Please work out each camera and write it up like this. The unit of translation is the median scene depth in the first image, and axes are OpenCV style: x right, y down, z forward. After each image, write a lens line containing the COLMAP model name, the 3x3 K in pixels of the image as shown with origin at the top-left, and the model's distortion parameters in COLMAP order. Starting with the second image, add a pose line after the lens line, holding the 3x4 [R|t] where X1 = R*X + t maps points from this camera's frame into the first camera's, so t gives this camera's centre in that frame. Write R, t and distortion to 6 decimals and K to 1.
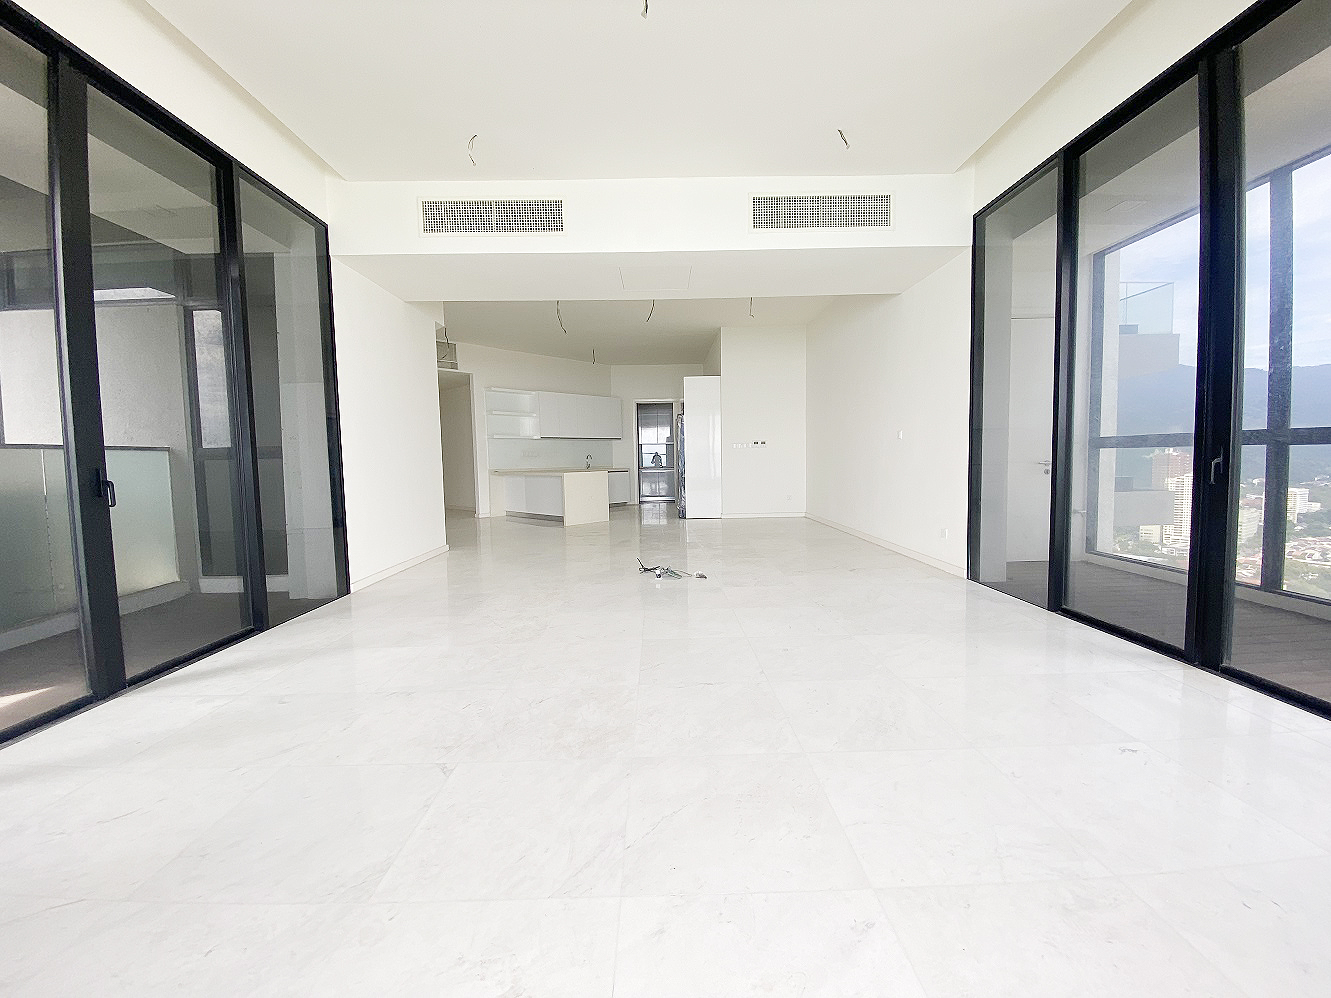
lens RADIAL K [[544.1, 0, 665.5], [0, 544.1, 499.0], [0, 0, 1]] dist [-0.032649, 0.000165]
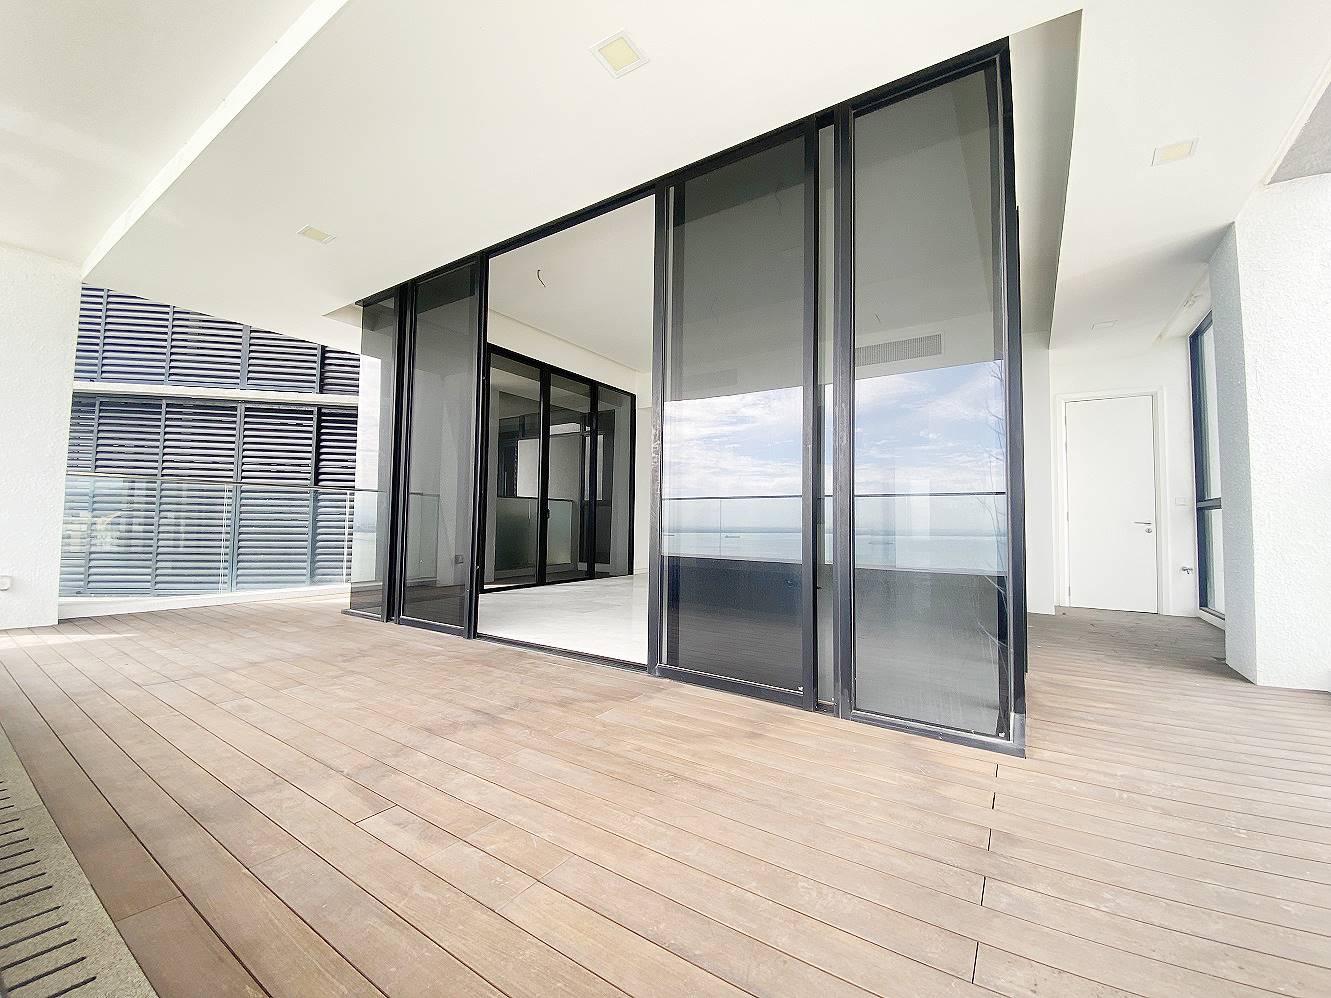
lens RADIAL K [[544.1, 0, 665.5], [0, 544.1, 499.0], [0, 0, 1]] dist [-0.032649, 0.000165]
pose [[0.824716, 0.009342, -0.565470, 0.795046], [-0.073200, 0.993216, -0.090351, 0.084708], [0.560790, 0.115906, 0.819805, -0.749113]]
